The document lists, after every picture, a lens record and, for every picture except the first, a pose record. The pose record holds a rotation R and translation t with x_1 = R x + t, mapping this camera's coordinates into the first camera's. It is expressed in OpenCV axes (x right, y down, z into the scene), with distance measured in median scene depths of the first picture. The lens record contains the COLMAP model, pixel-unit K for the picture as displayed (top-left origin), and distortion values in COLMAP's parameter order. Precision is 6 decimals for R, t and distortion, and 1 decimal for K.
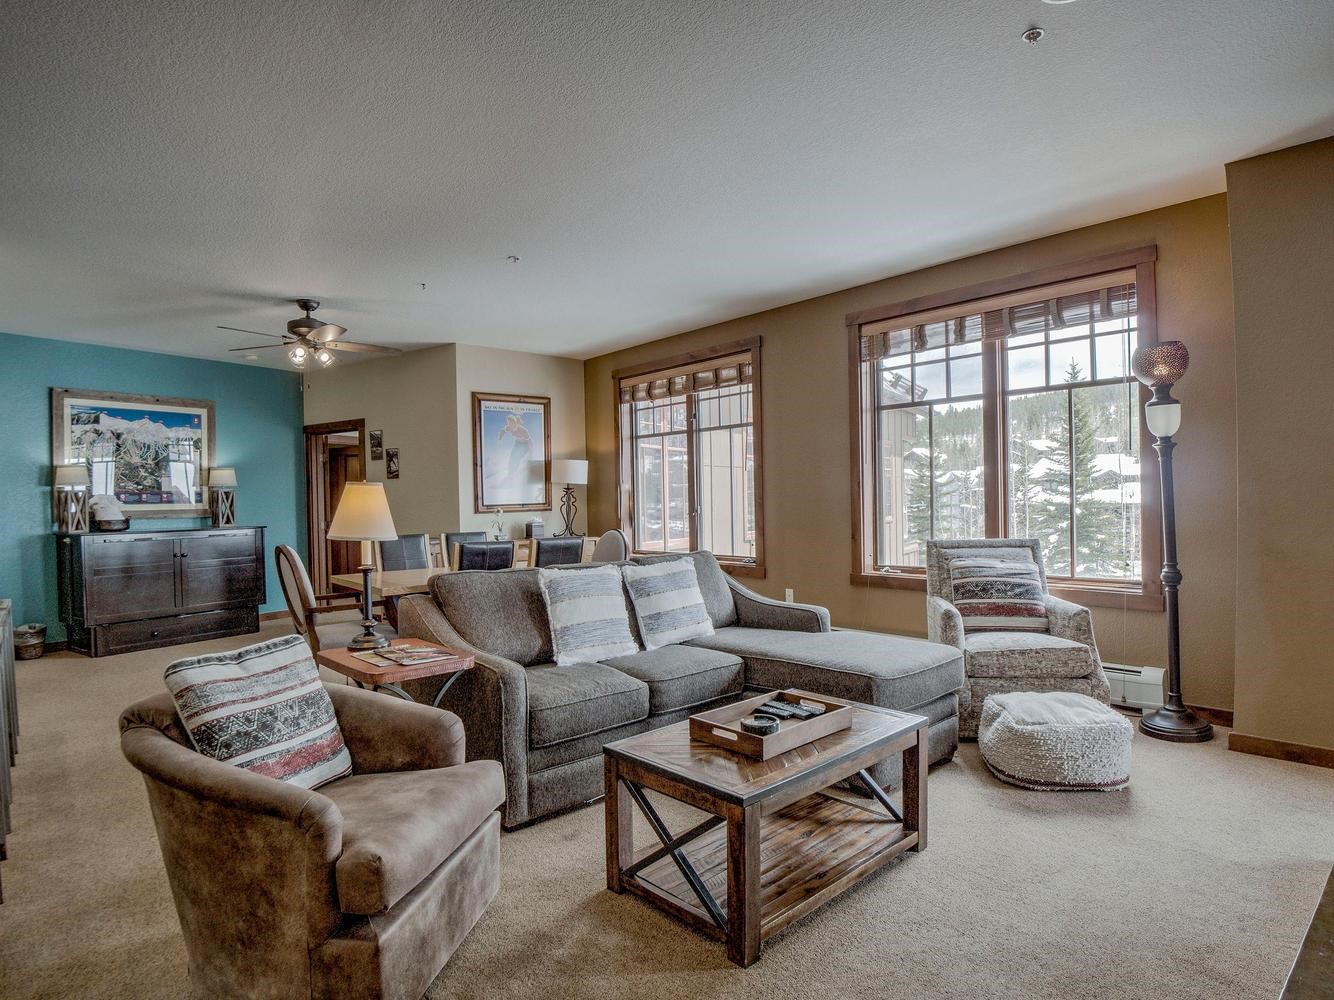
lens RADIAL K [[739.7, 0, 660.9], [0, 739.7, 503.9], [0, 0, 1]] dist [-0.037166, -0.017284]
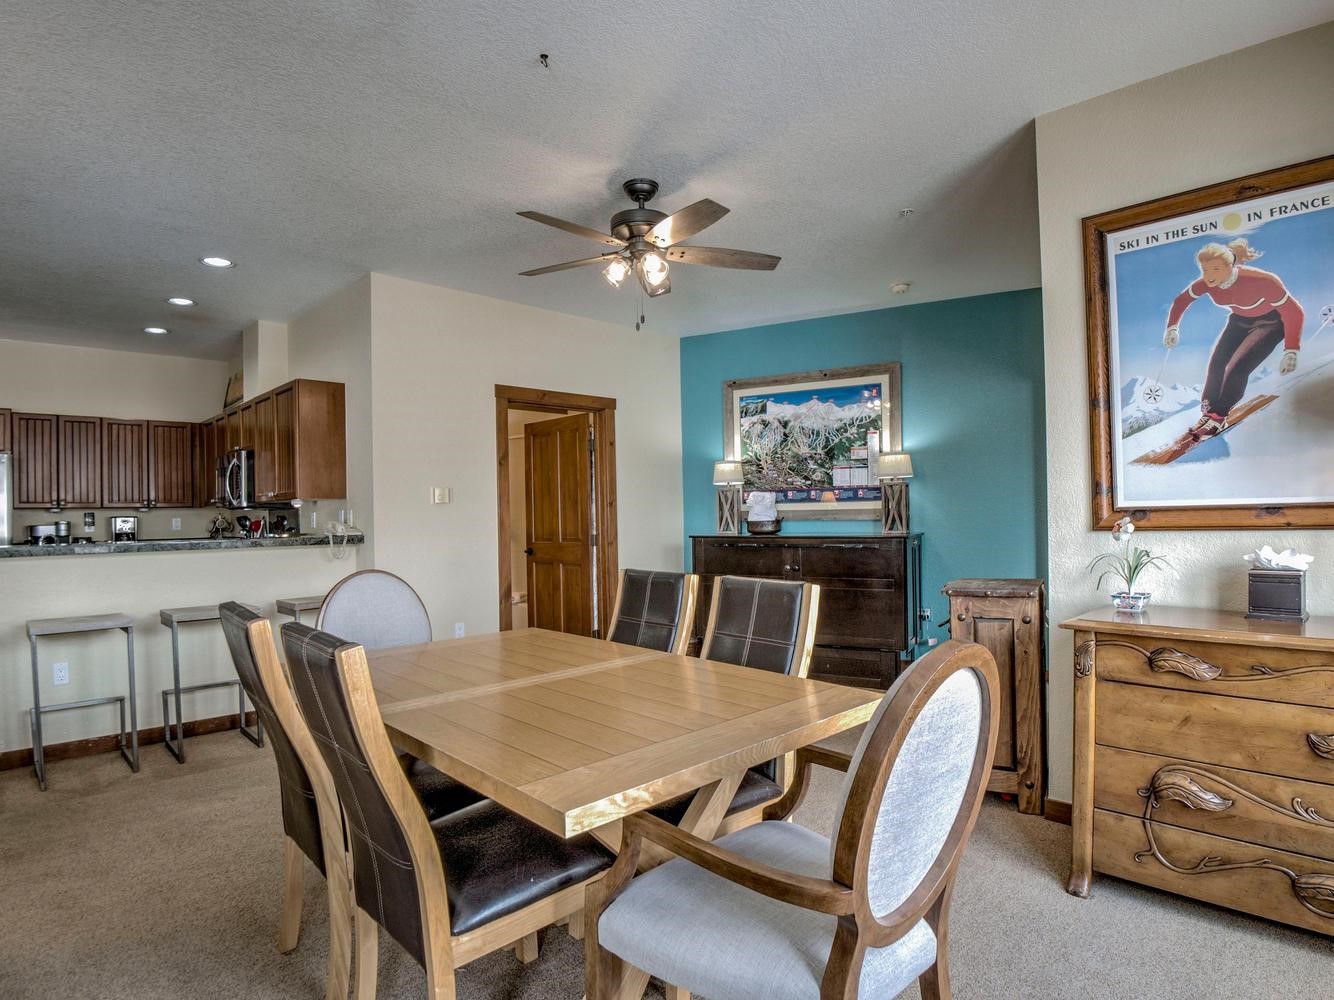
lens RADIAL K [[731.8, 0, 661.1], [0, 731.8, 511.0], [0, 0, 1]] dist [-0.032683, -0.022262]
pose [[0.059438, 0.015967, -0.998104, 0.124770], [0.010314, 0.999809, 0.016609, -0.006067], [0.998179, -0.011281, 0.059262, 0.827431]]
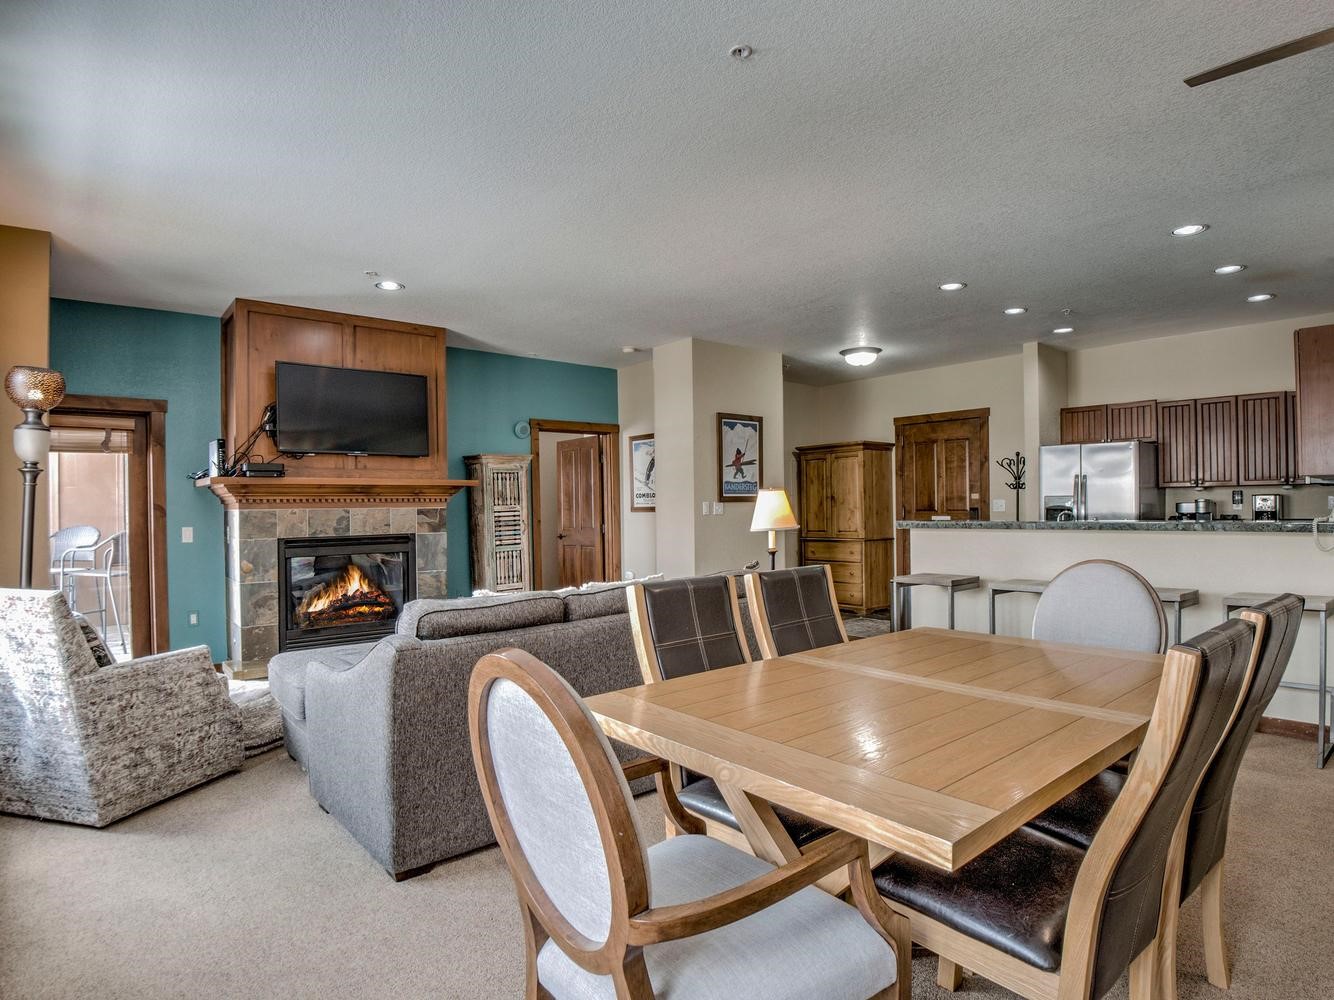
lens RADIAL K [[731.8, 0, 661.1], [0, 731.8, 511.0], [0, 0, 1]] dist [-0.032683, -0.022262]
pose [[-0.999425, 0.033125, 0.007269, -0.095003], [0.033197, 0.999398, 0.010100, -0.003958], [-0.006930, 0.010335, -0.999923, 1.087743]]
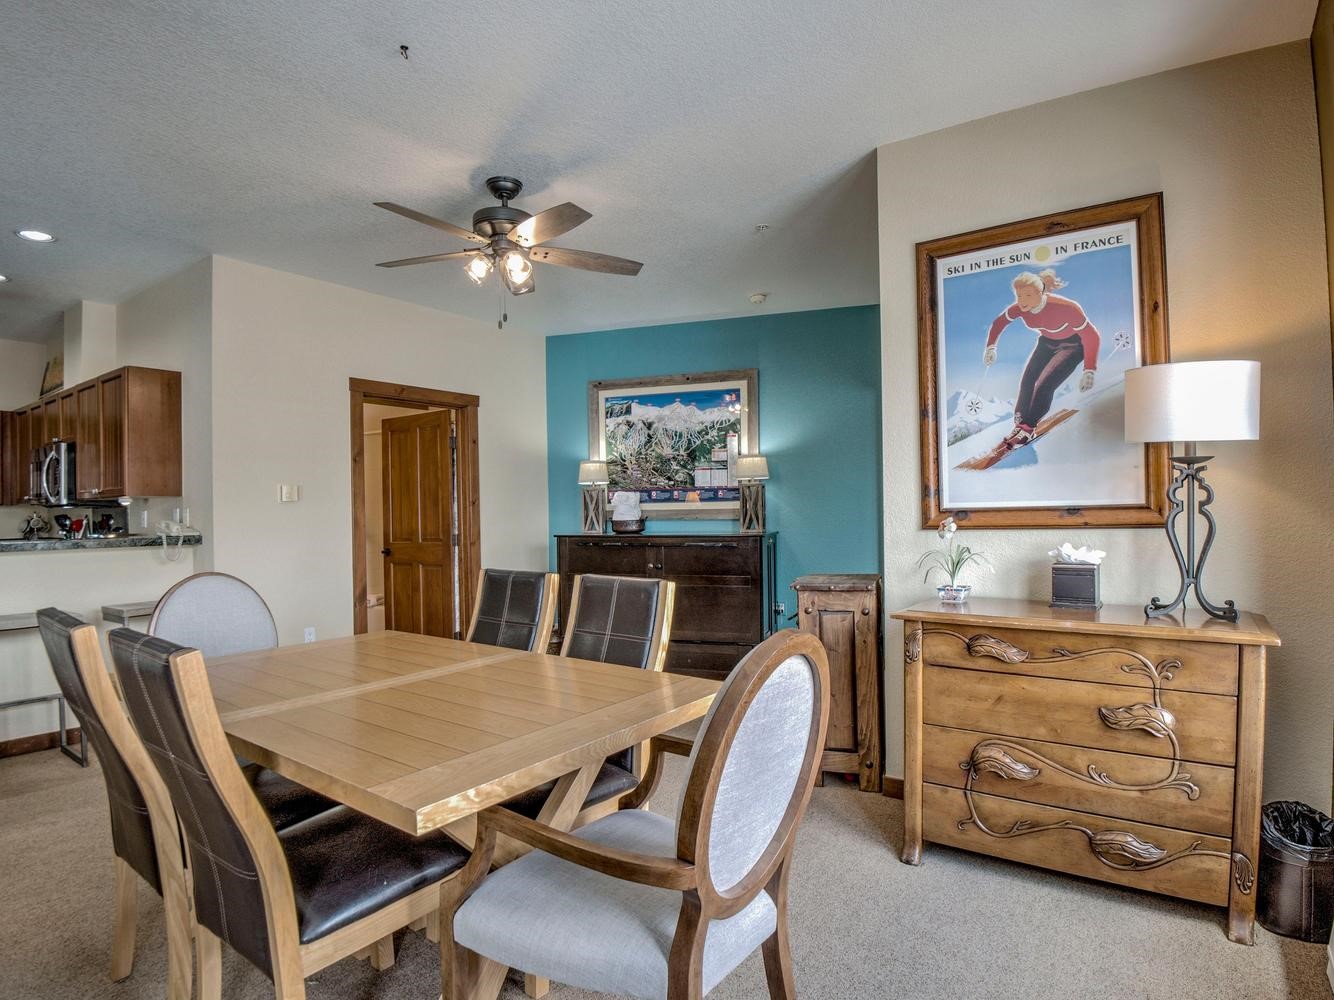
lens RADIAL K [[731.8, 0, 661.1], [0, 731.8, 511.0], [0, 0, 1]] dist [-0.032683, -0.022262]
pose [[0.236555, 0.017400, -0.971462, 0.133238], [0.004538, 0.999809, 0.019013, -0.006480], [0.971607, -0.008906, 0.236431, 0.830677]]
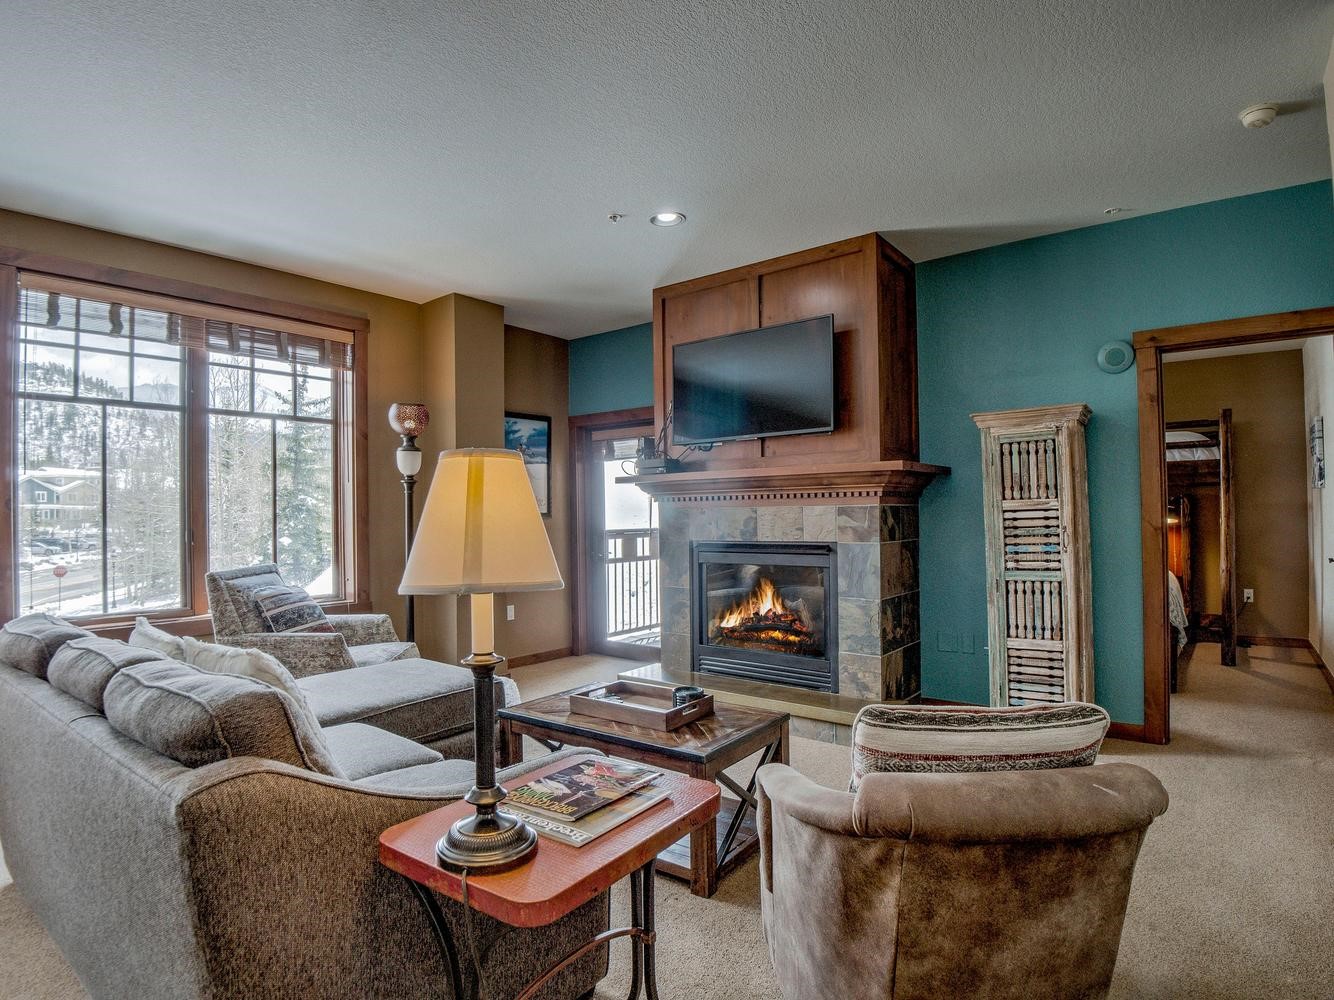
lens RADIAL K [[716.9, 0, 664.4], [0, 716.9, 505.1], [0, 0, 1]] dist [-0.022814, -0.035211]
pose [[-0.191342, 0.031972, 0.981003, -0.371148], [0.023479, 0.999332, -0.027990, 0.004759], [-0.981243, 0.017677, -0.191965, 0.446645]]
